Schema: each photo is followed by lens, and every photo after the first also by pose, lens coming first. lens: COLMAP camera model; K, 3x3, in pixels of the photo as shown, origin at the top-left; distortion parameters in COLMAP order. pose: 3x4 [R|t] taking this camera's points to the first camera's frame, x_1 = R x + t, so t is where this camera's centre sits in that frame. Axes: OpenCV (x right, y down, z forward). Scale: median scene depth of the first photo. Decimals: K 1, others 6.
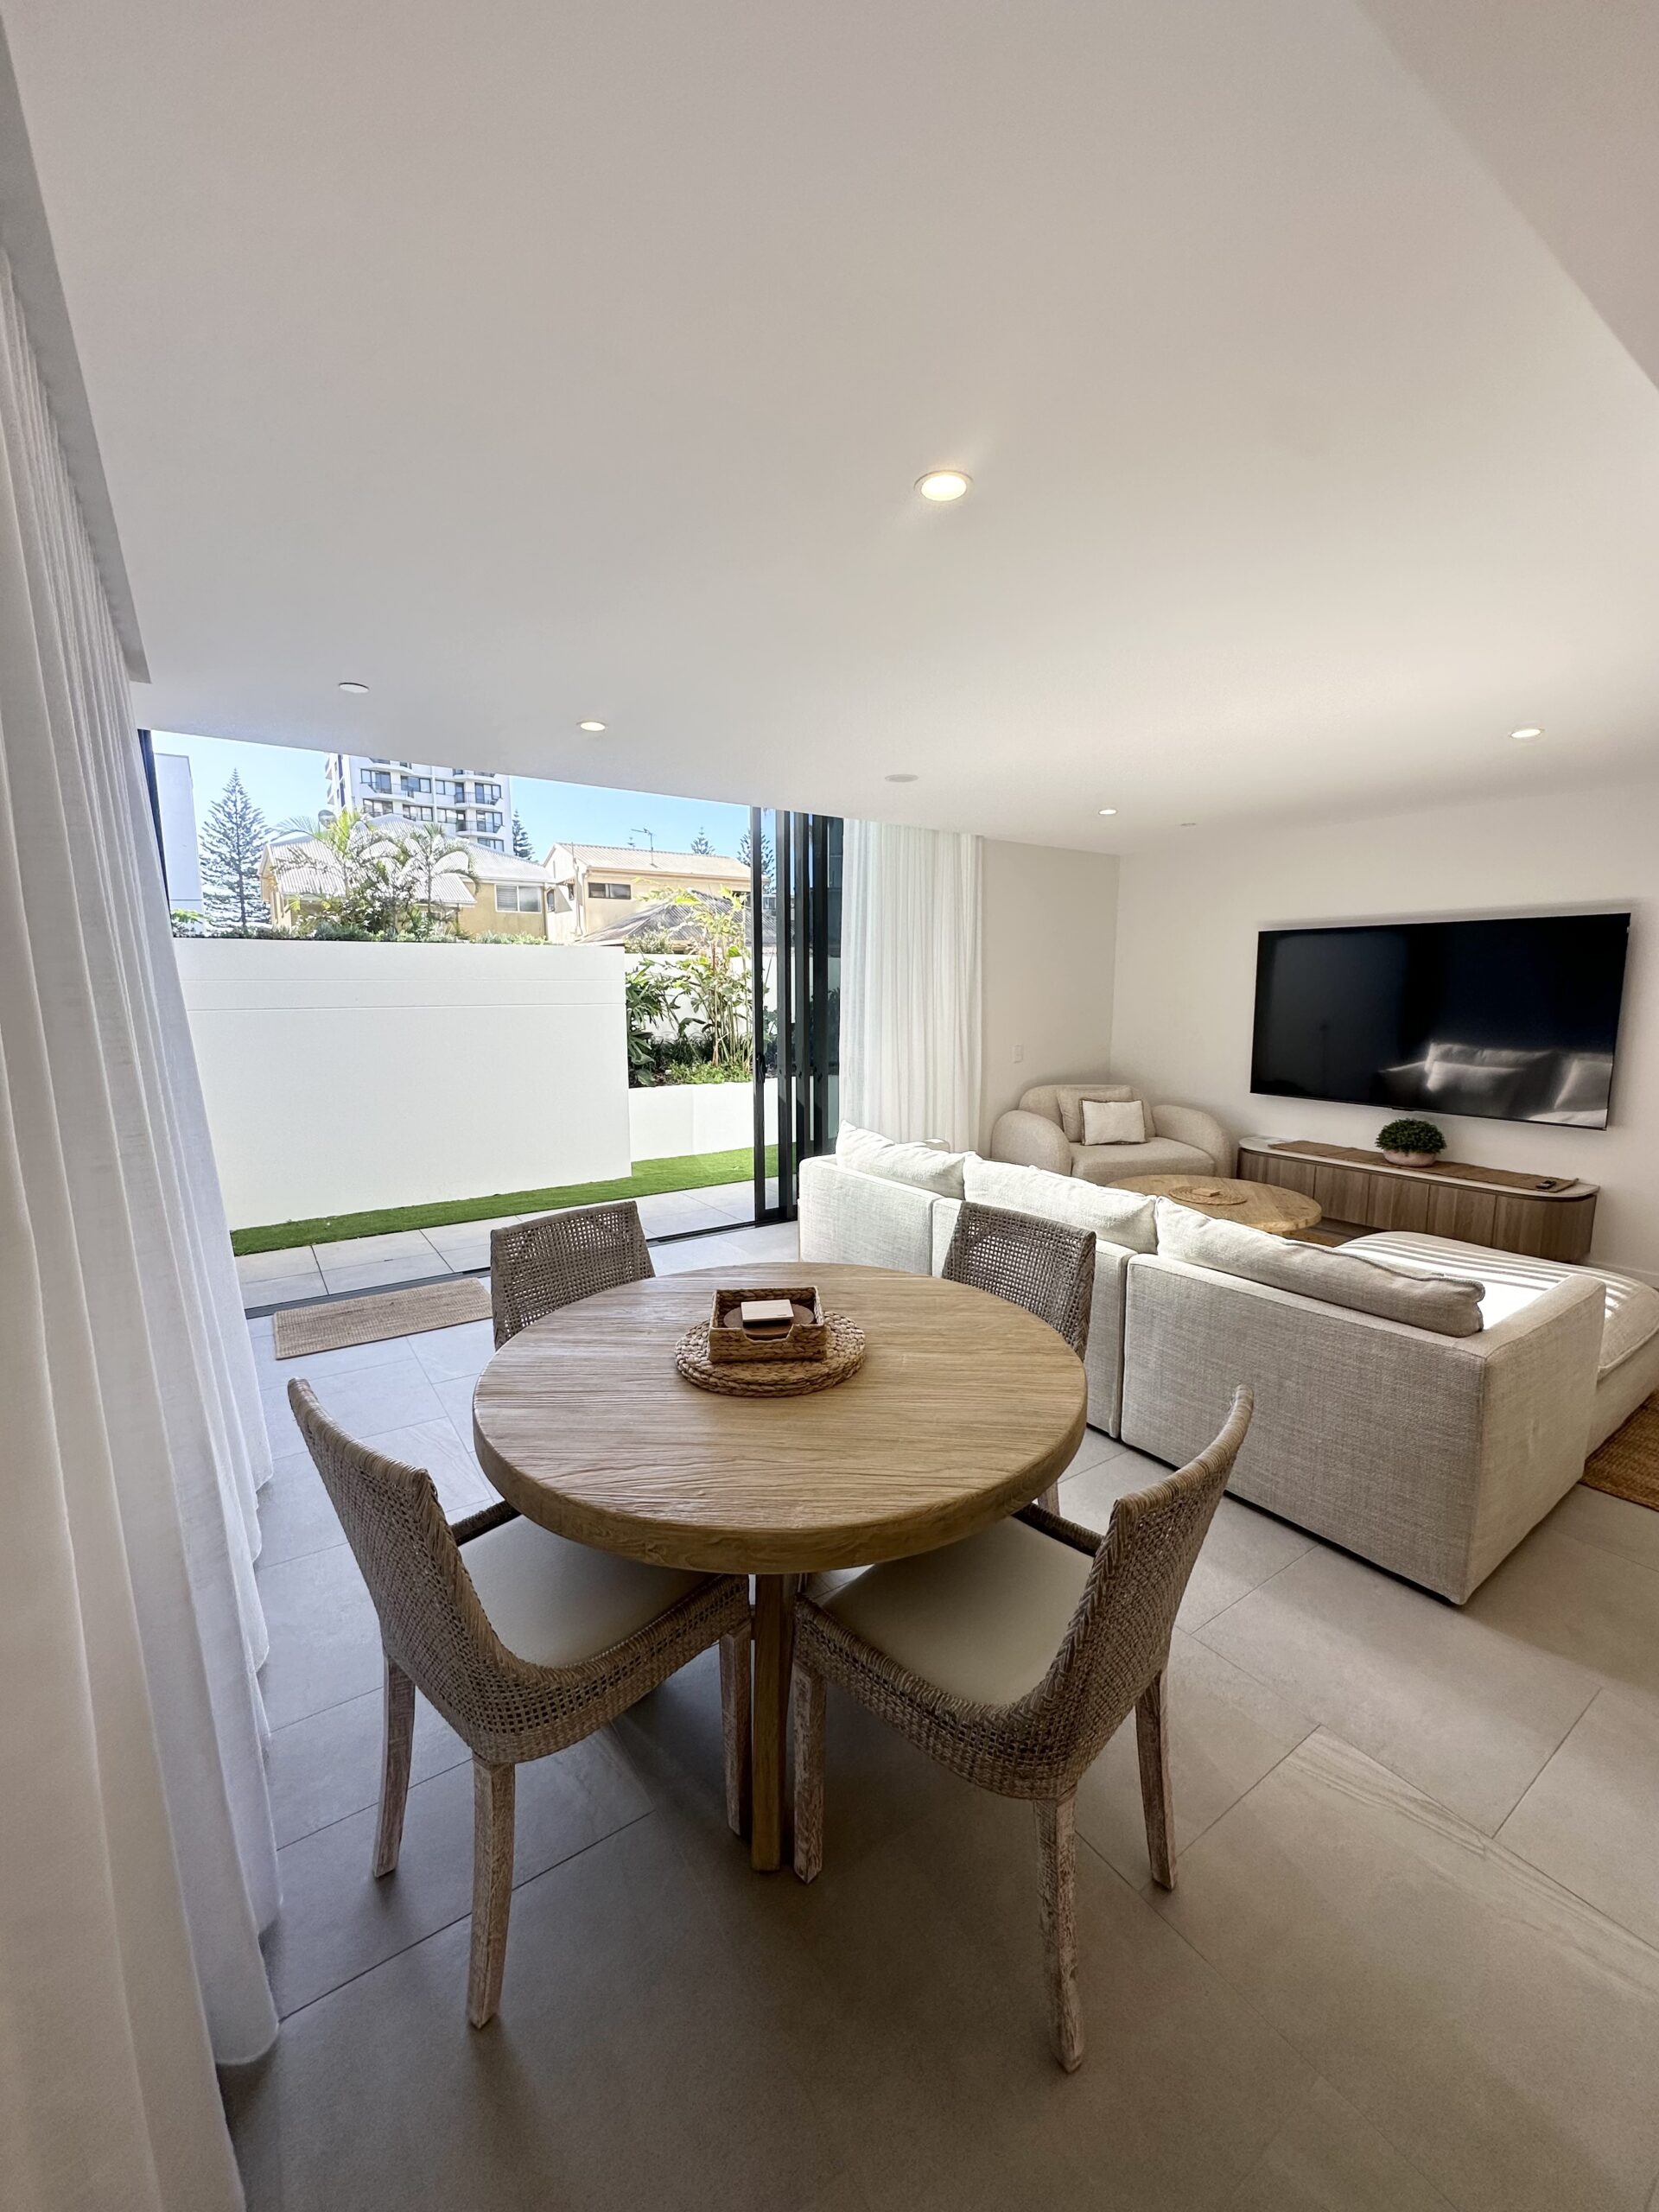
lens RADIAL K [[890.8, 0, 829.5], [0, 890.8, 1106.0], [0, 0, 1]] dist [-0.002134, -0.000054]
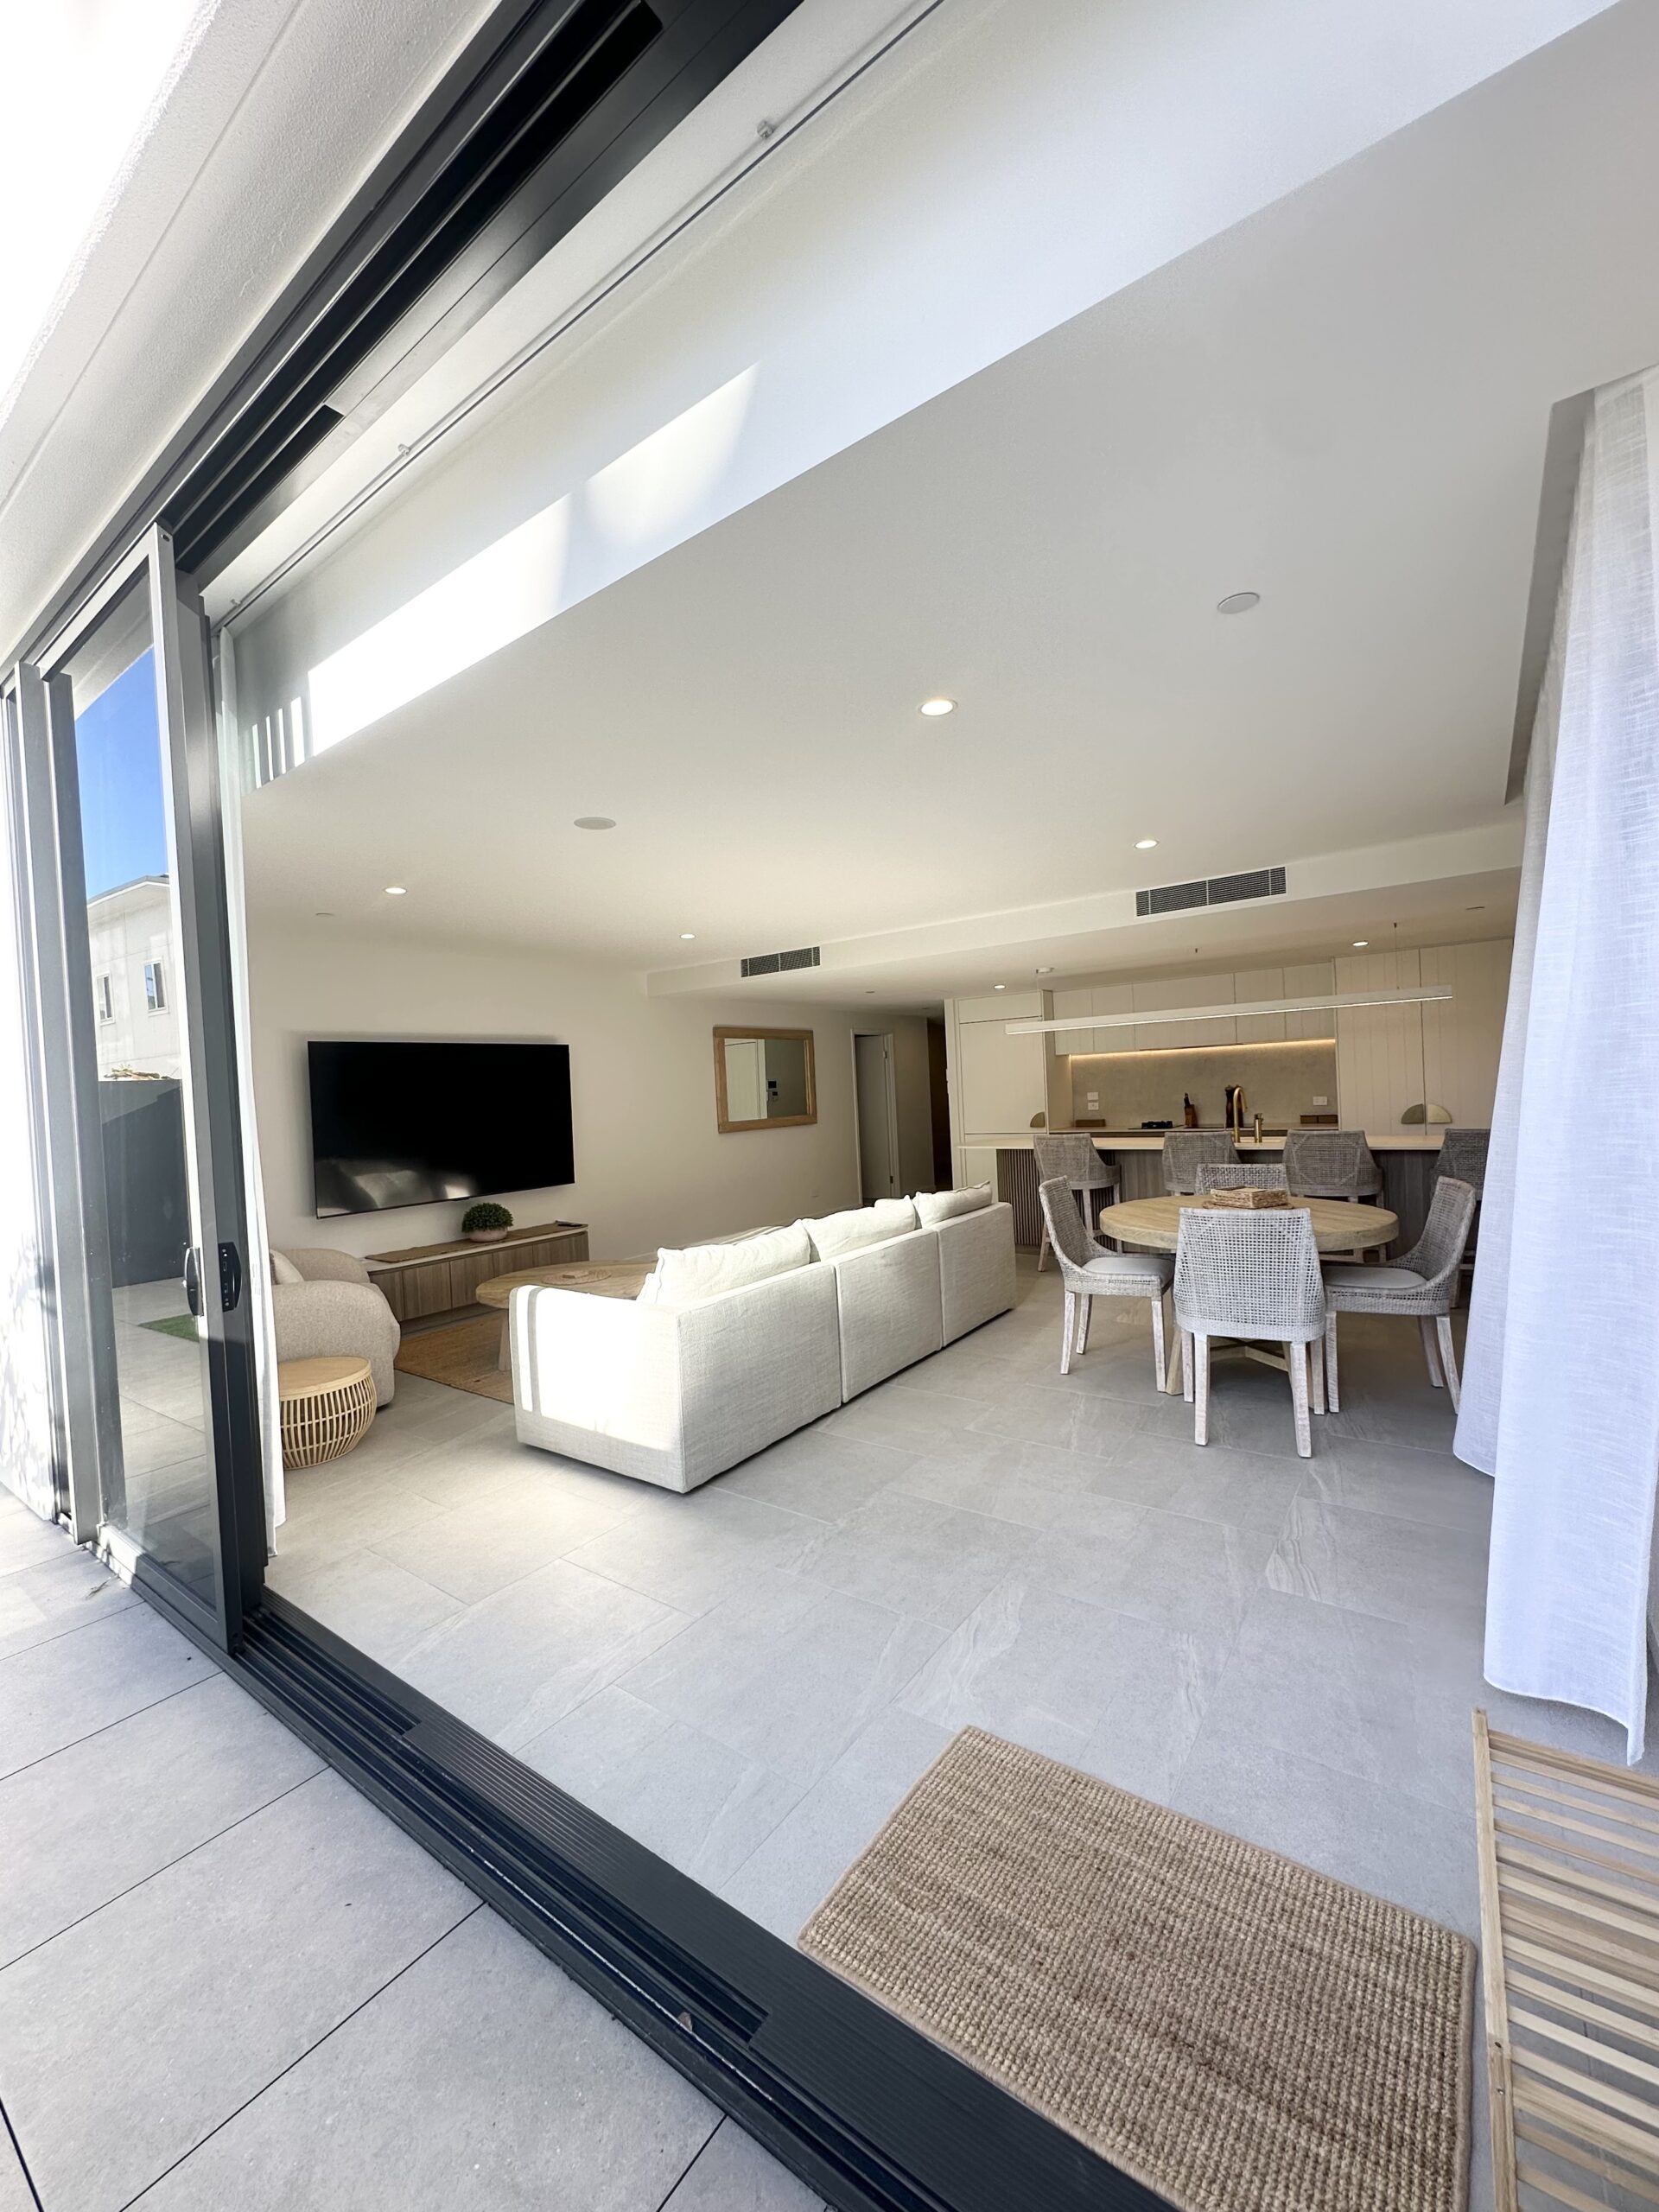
lens RADIAL K [[890.8, 0, 829.5], [0, 890.8, 1106.0], [0, 0, 1]] dist [-0.002134, -0.000054]
pose [[-0.312679, -0.002494, 0.949856, -0.754563], [0.181612, 0.981391, 0.062361, -0.123847], [-0.932335, 0.192004, -0.306407, 1.068160]]
